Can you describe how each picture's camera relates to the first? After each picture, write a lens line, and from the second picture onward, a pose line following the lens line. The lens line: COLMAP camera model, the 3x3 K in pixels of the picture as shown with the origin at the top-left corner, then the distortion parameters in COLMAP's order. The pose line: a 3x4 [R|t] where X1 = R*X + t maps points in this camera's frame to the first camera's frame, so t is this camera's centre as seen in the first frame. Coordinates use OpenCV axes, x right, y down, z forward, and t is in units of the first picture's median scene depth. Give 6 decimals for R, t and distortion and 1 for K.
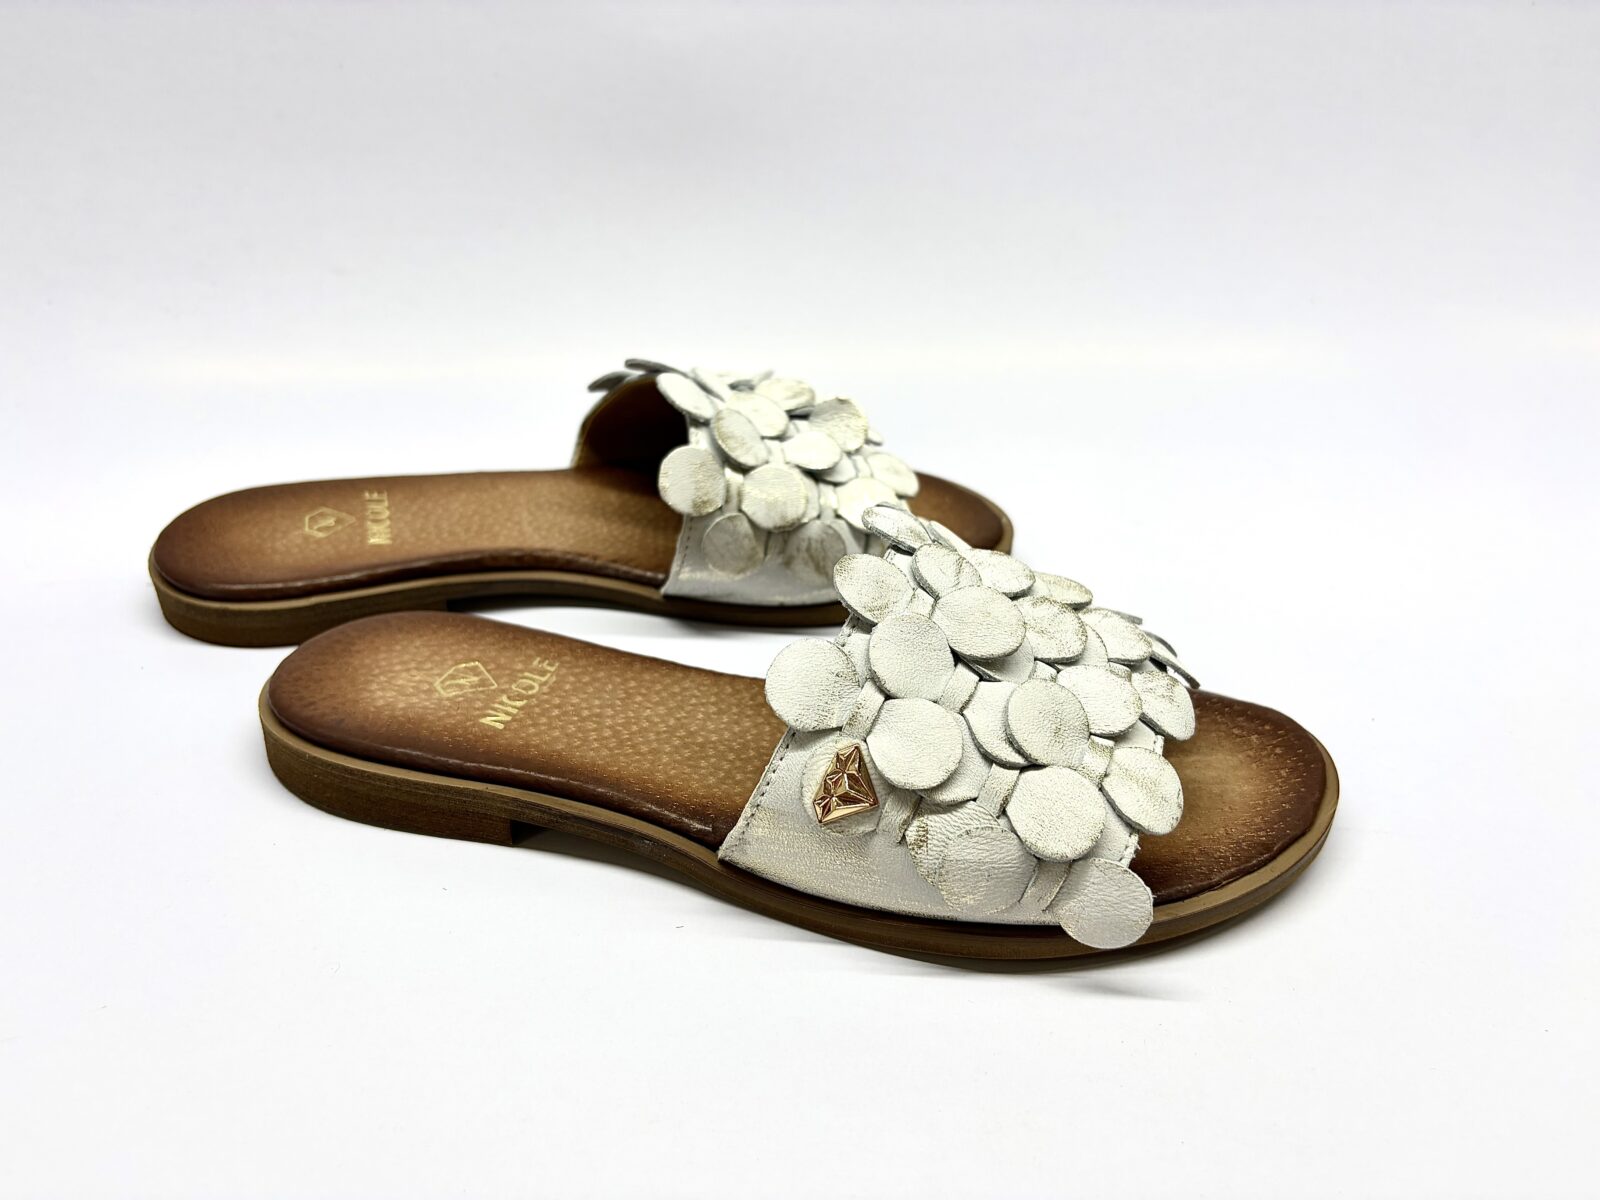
lens RADIAL K [[1398.5, 0, 800.0], [0, 1398.5, 600.0], [0, 0, 1]] dist [0.212424, -0.841601]
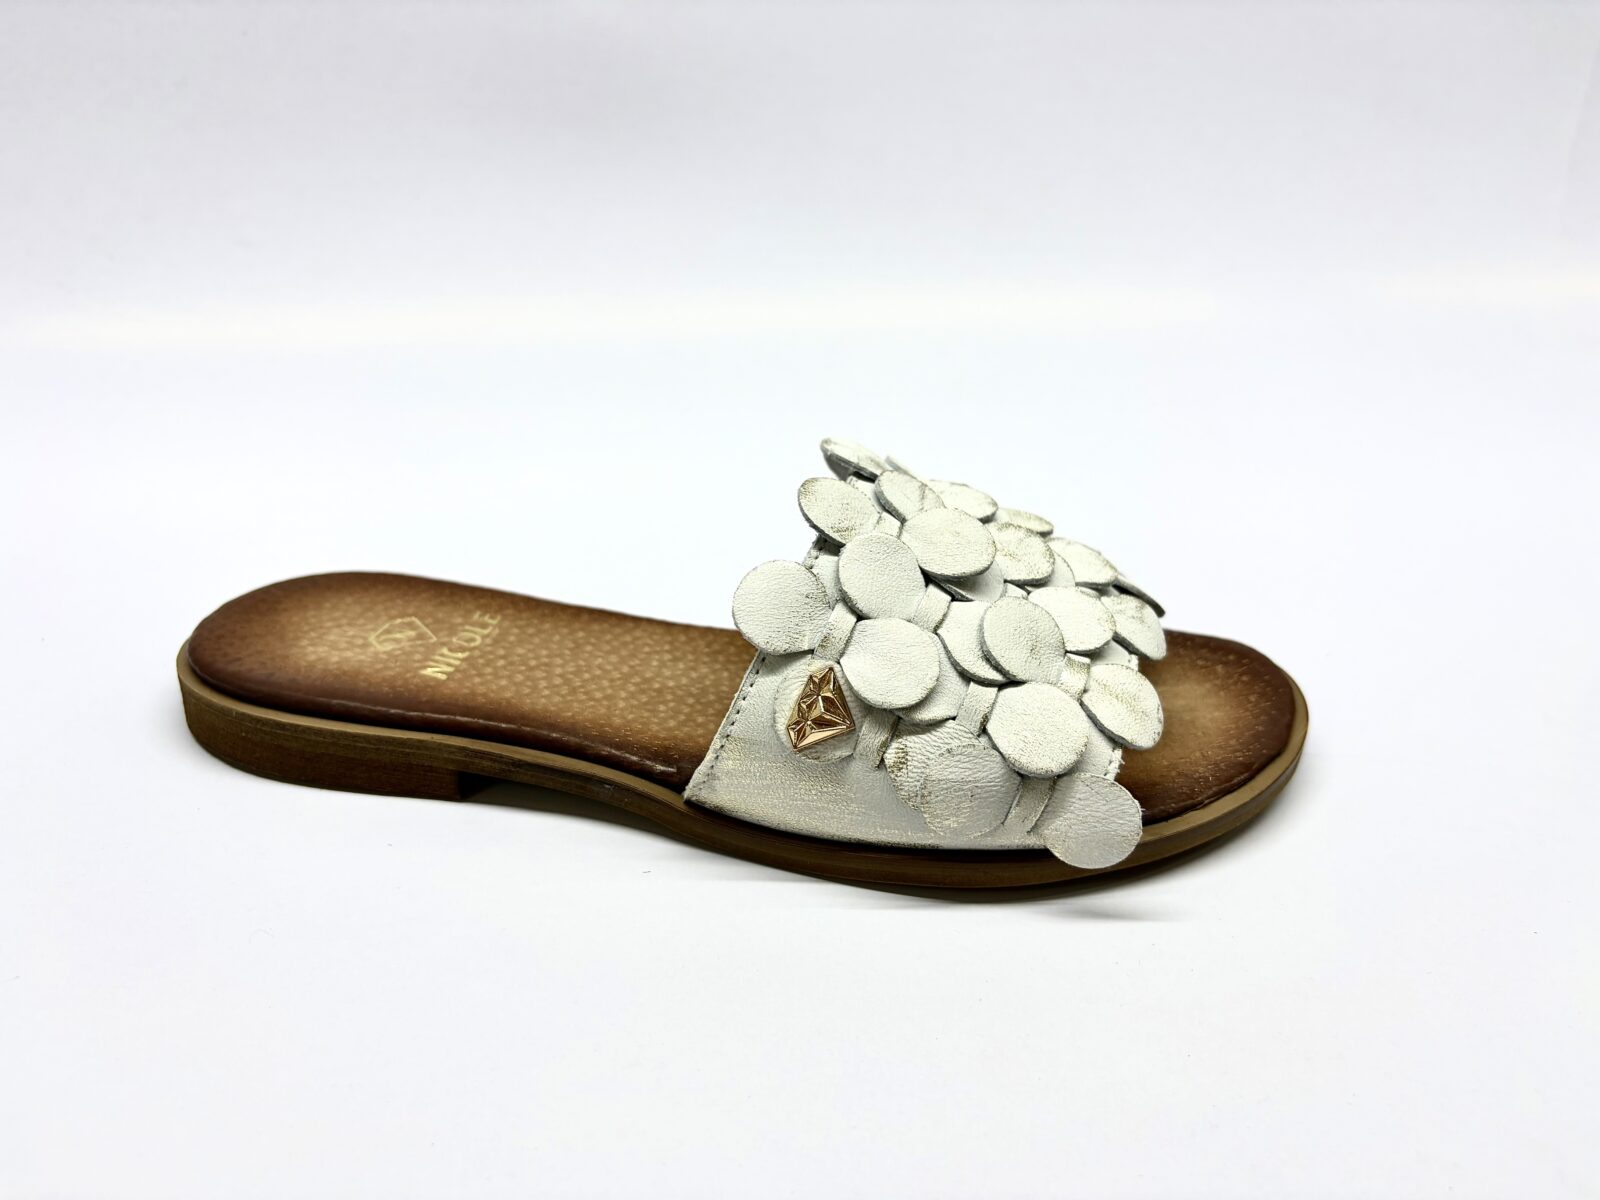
lens RADIAL K [[1398.5, 0, 800.0], [0, 1398.5, 600.0], [0, 0, 1]] dist [0.212424, -0.841601]
pose [[0.996802, -0.029897, 0.074114, -0.043547], [0.032776, 0.998742, -0.037945, 0.082110], [-0.072887, 0.040253, 0.996528, 0.041136]]
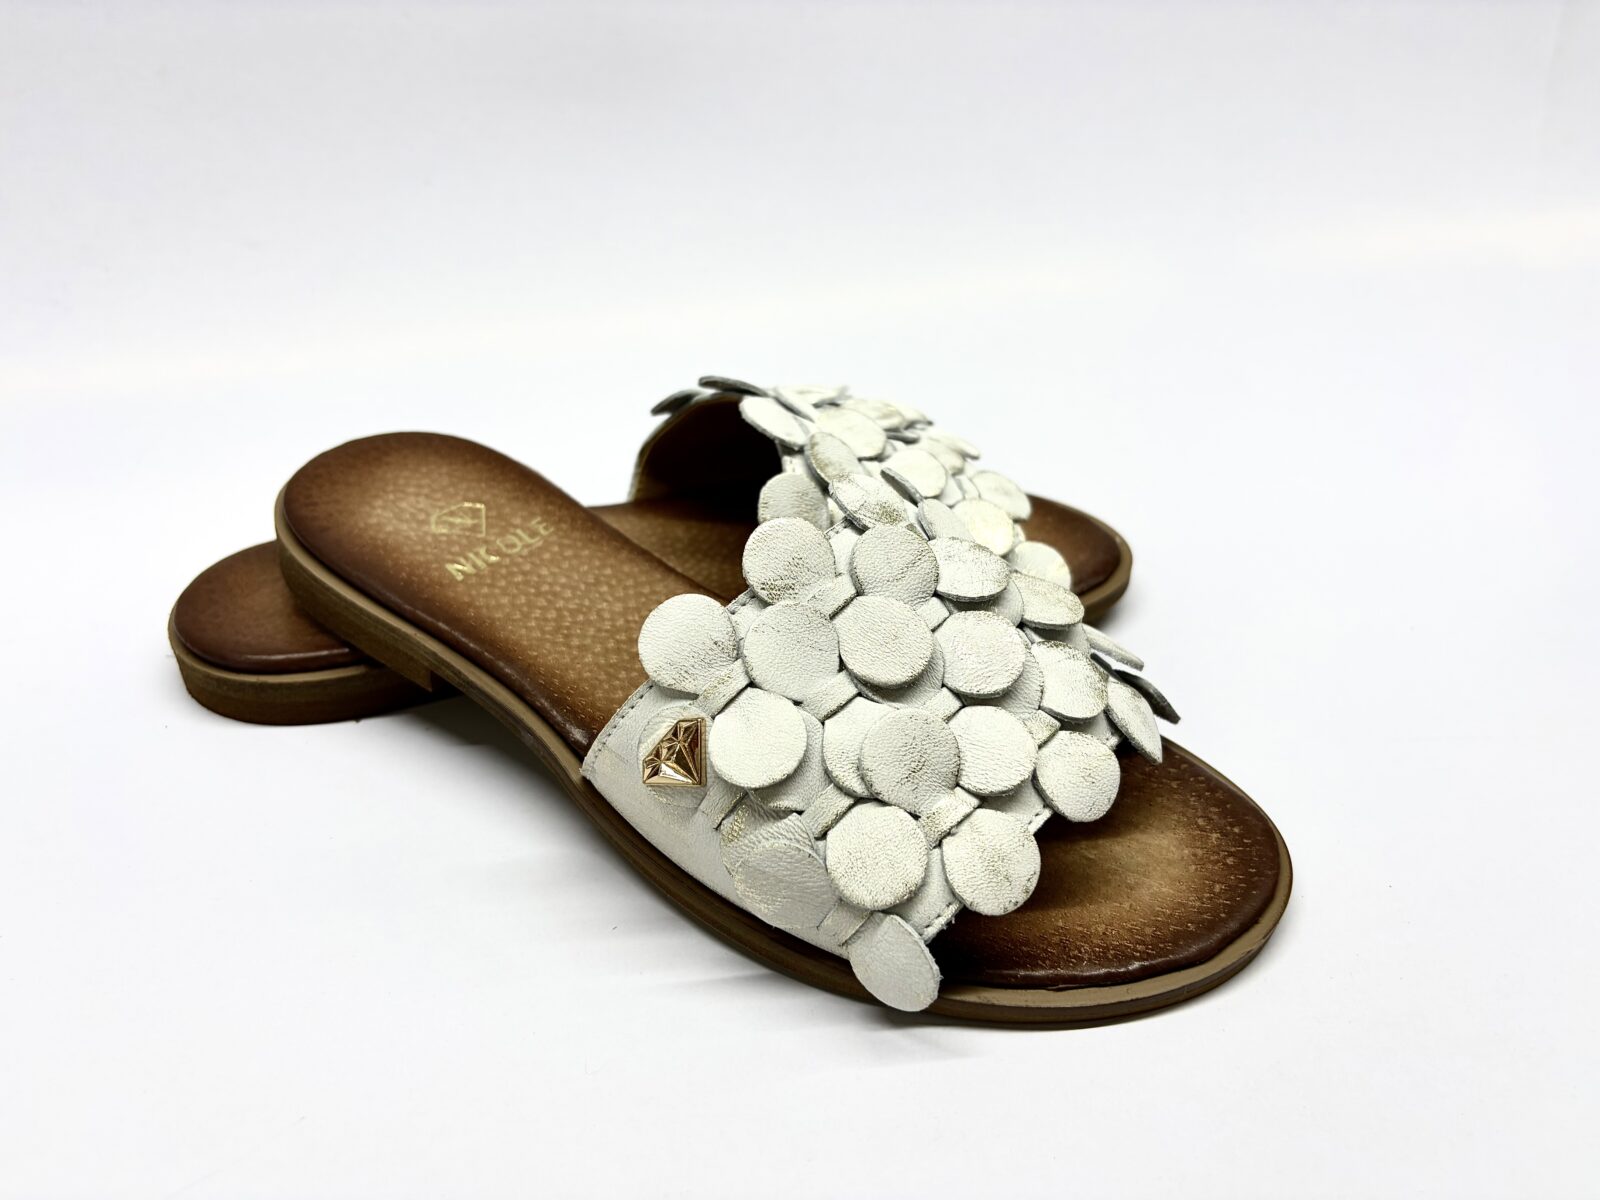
lens RADIAL K [[1398.5, 0, 800.0], [0, 1398.5, 600.0], [0, 0, 1]] dist [0.212424, -0.841601]
pose [[0.915516, 0.296907, -0.271434, 0.295205], [-0.253510, 0.949714, 0.183780, -0.145178], [0.312350, -0.099442, 0.944748, 0.112100]]
